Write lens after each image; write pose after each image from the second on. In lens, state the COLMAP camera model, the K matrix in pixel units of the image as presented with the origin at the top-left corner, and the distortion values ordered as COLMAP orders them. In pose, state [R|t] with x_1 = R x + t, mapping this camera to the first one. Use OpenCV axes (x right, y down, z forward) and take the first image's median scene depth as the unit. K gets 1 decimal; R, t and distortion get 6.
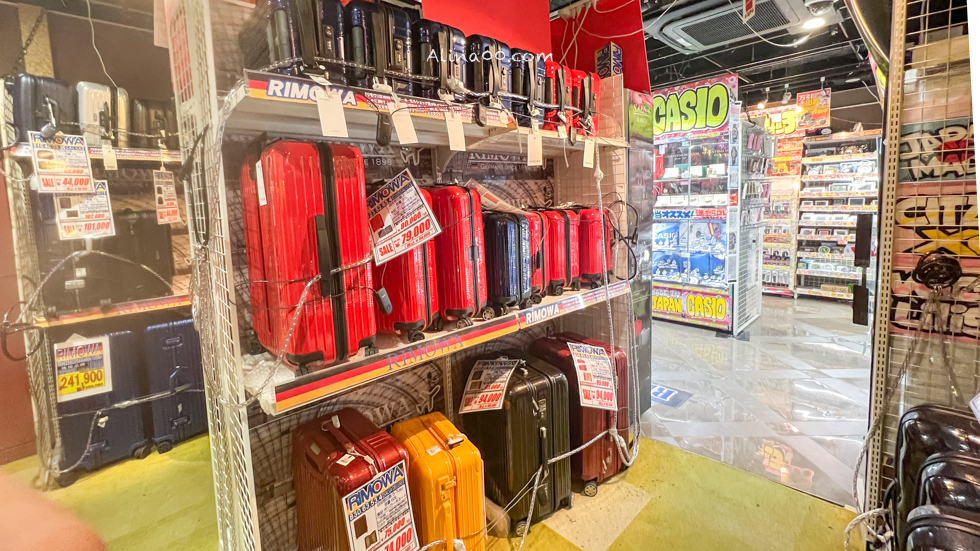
lens RADIAL K [[399.9, 0, 459.1], [0, 399.9, 242.7], [0, 0, 1]] dist [-0.007456, 0.002714]
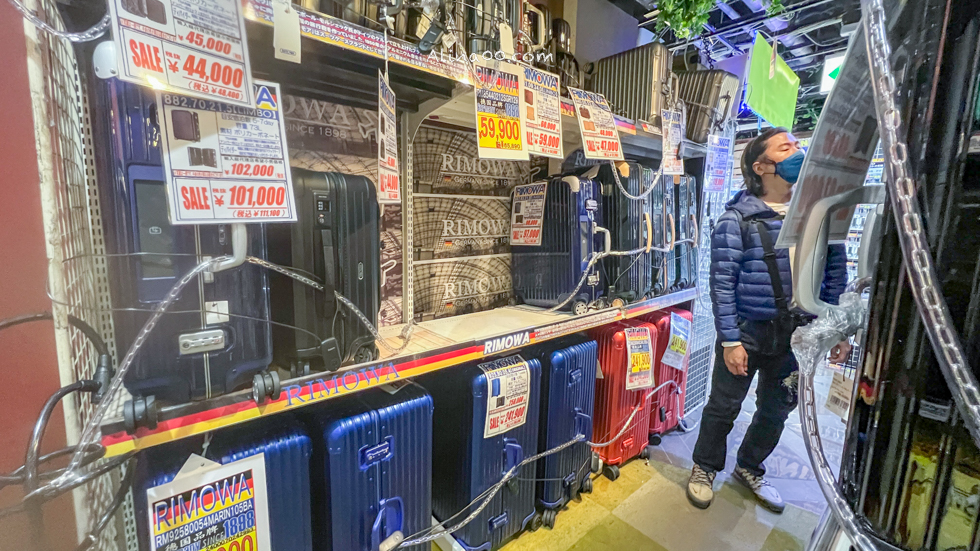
lens RADIAL K [[399.9, 0, 499.4], [0, 399.9, 272.8], [0, 0, 1]] dist [-0.007456, 0.002714]
pose [[0.998358, 0.056267, -0.010772, -0.655526], [-0.055759, 0.997529, 0.042746, 0.004272], [0.013151, -0.042075, 0.999028, 0.599699]]
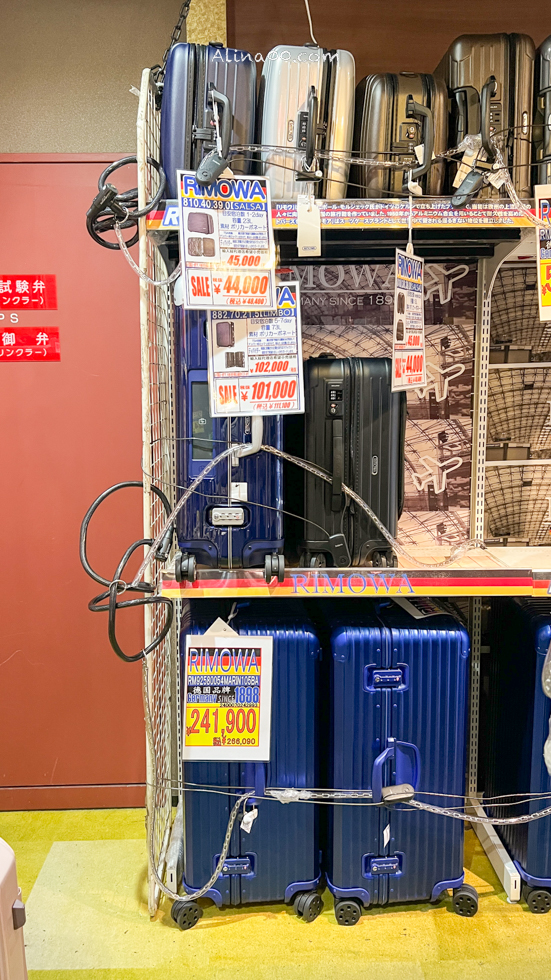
lens RADIAL K [[756.9, 0, 270.1], [0, 756.9, 493.2], [0, 0, 1]] dist [0.050012, -0.035349]
pose [[0.754713, 0.122142, -0.644585, -0.364851], [-0.078452, 0.992269, 0.096168, -0.008721], [0.651347, -0.022010, 0.758460, 0.366938]]
